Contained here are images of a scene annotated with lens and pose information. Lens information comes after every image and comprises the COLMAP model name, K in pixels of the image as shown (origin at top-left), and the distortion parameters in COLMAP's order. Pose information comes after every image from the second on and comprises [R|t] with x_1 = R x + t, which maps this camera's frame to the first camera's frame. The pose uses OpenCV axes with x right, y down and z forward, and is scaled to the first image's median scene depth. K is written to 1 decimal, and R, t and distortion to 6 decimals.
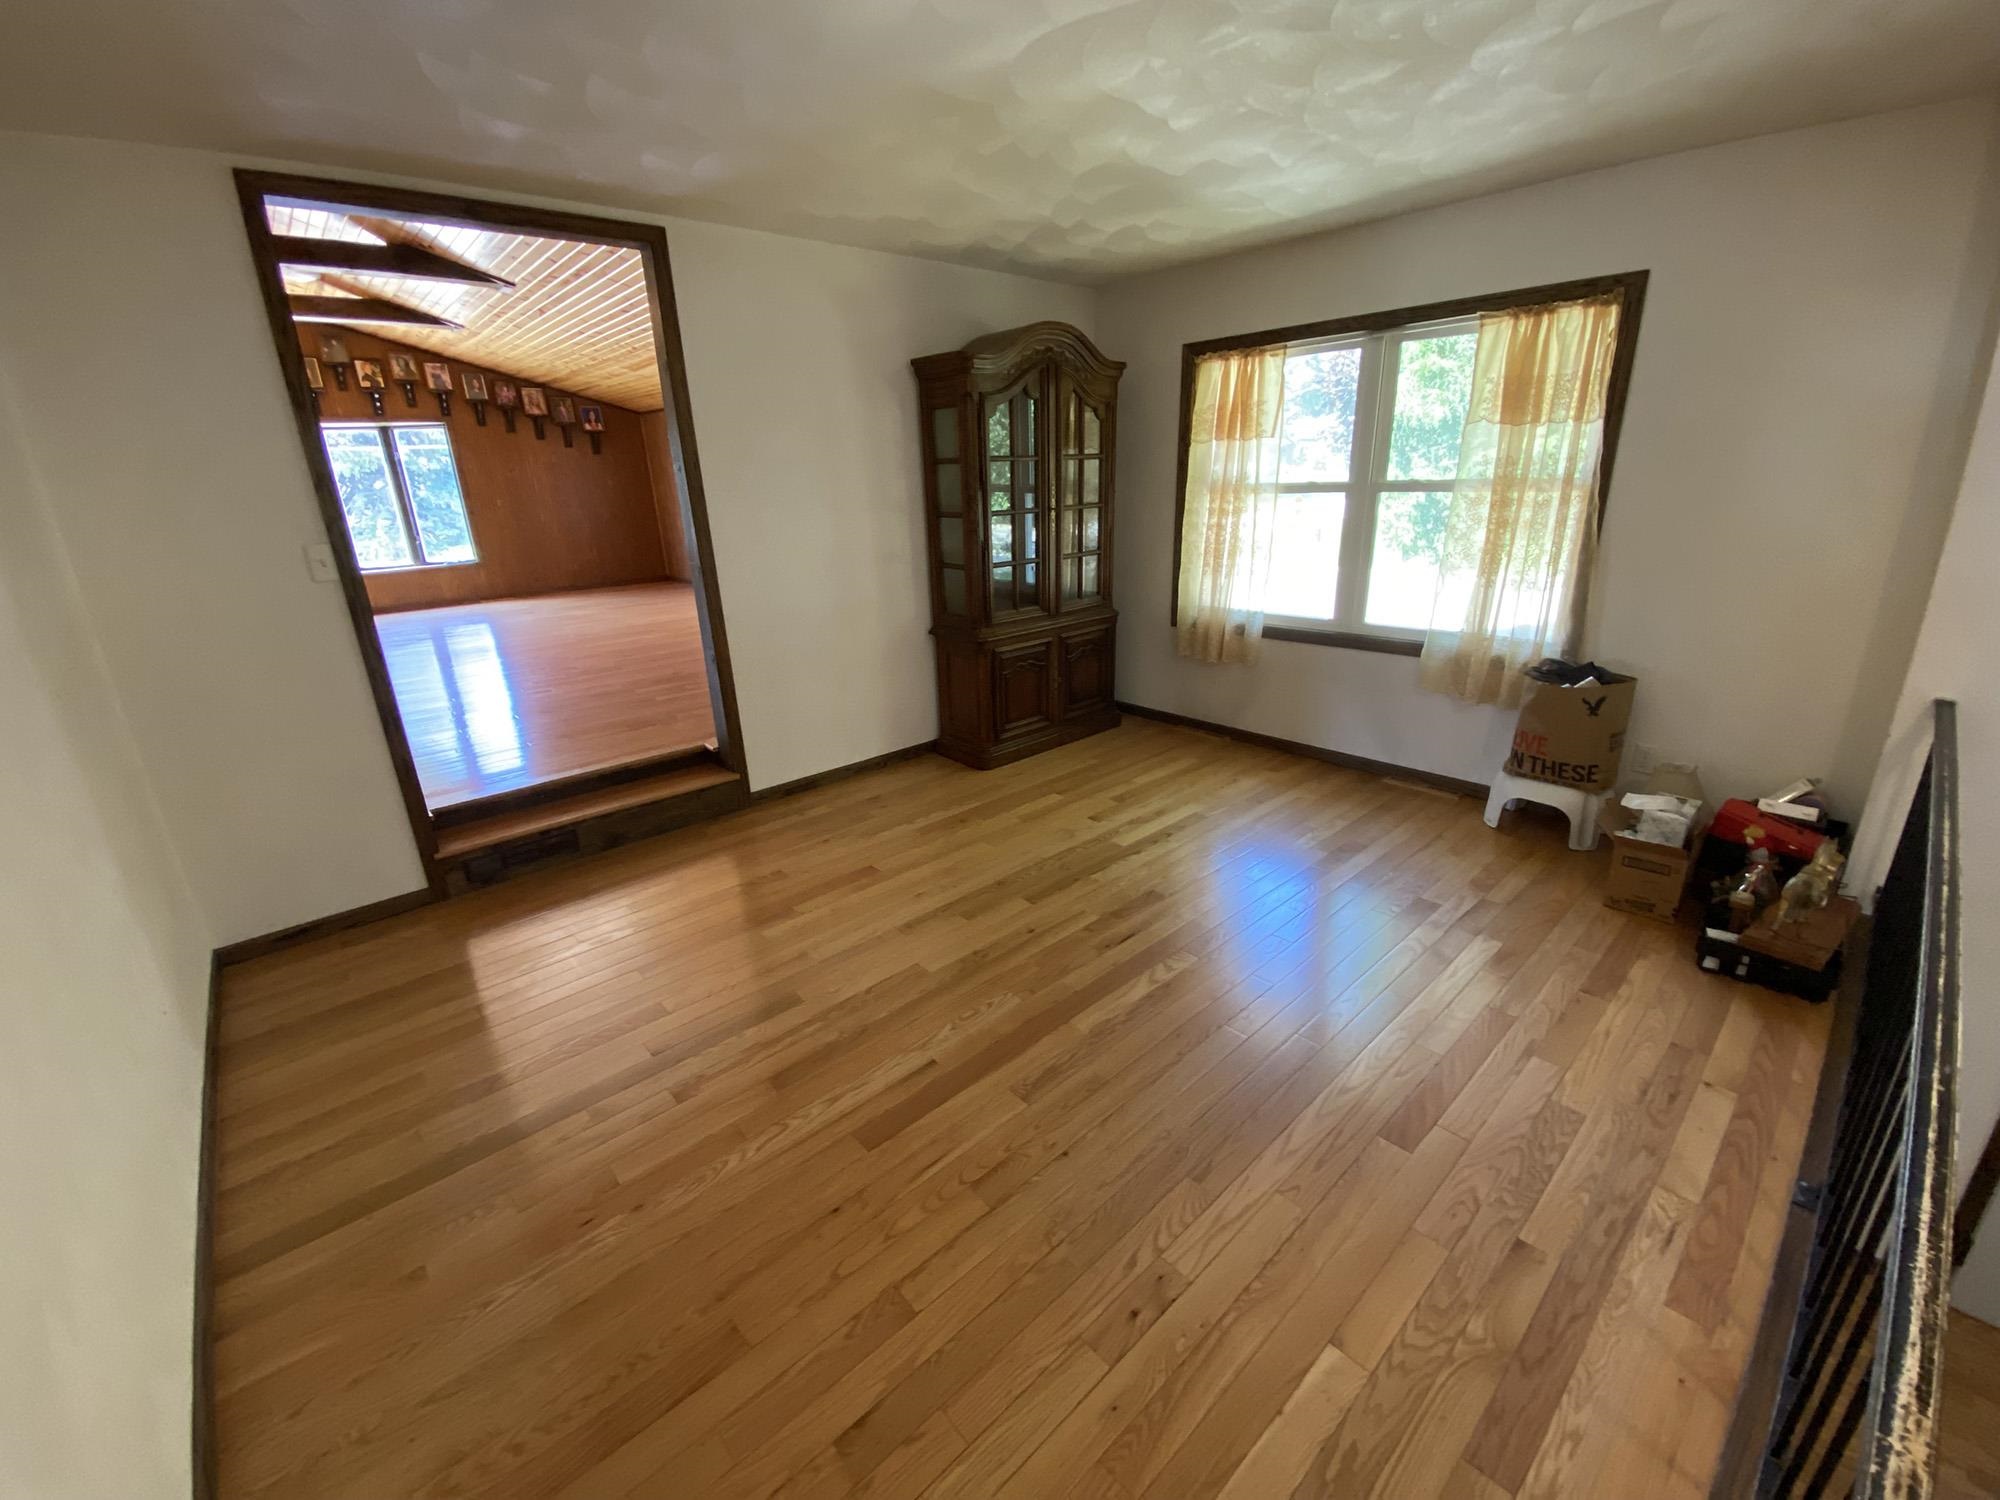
lens RADIAL K [[807.5, 0, 996.4], [0, 807.5, 752.7], [0, 0, 1]] dist [0.021204, -0.020646]
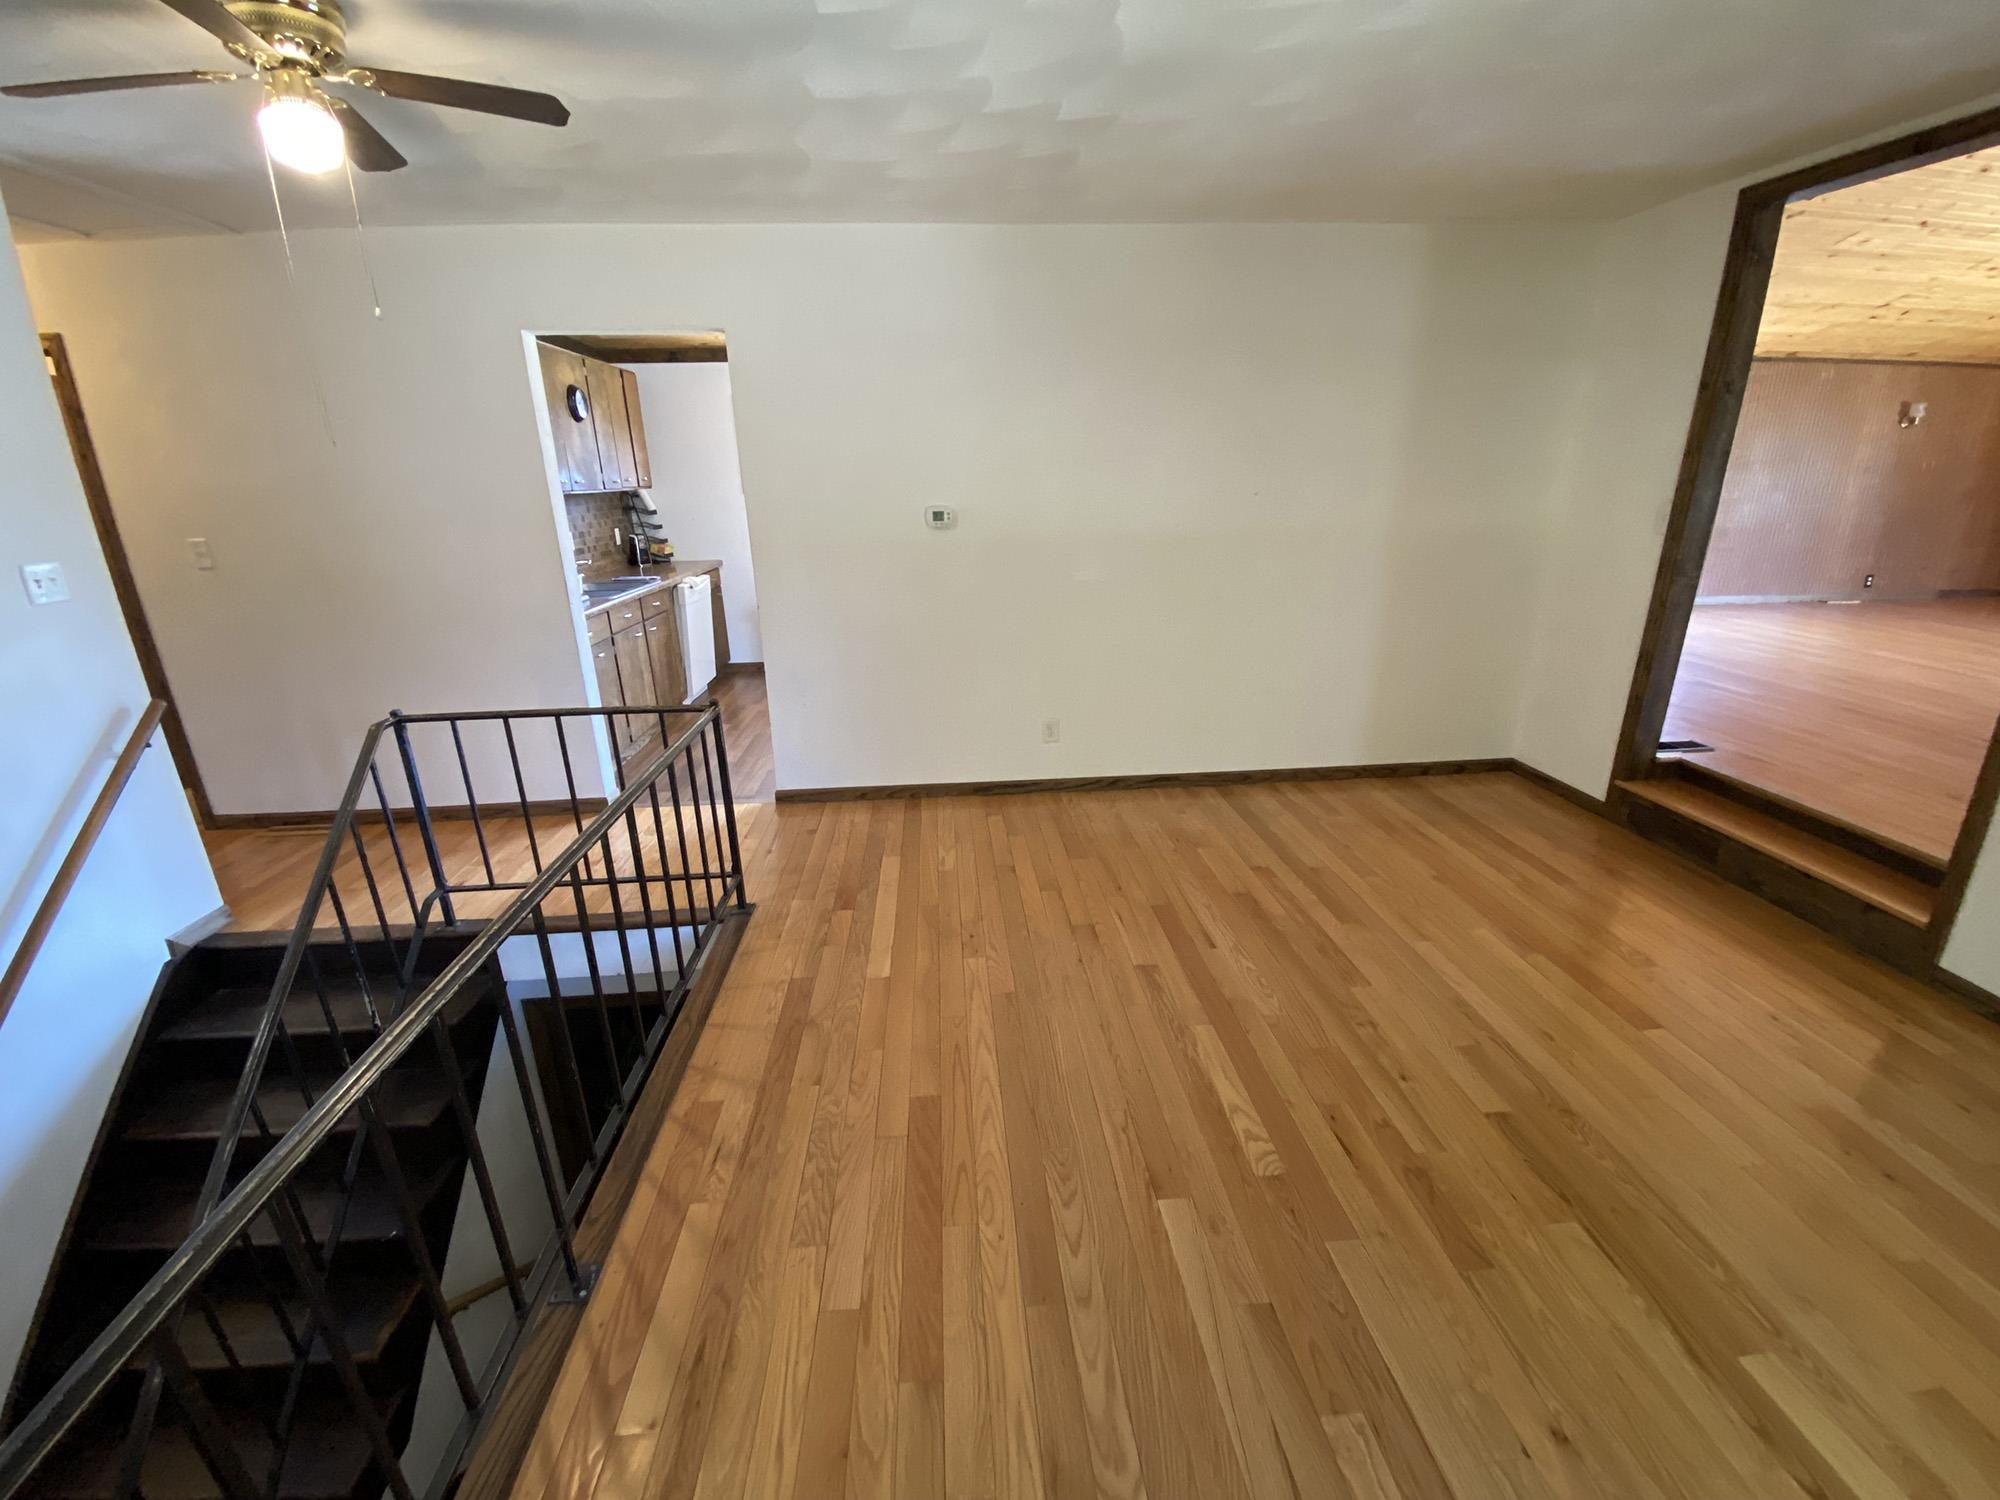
lens RADIAL K [[807.5, 0, 996.4], [0, 807.5, 752.7], [0, 0, 1]] dist [0.021204, -0.020646]
pose [[-0.609368, 0.299042, -0.734333, 0.861524], [-0.221331, 0.825180, 0.519703, -0.394749], [0.761369, 0.479221, -0.436651, 1.040401]]
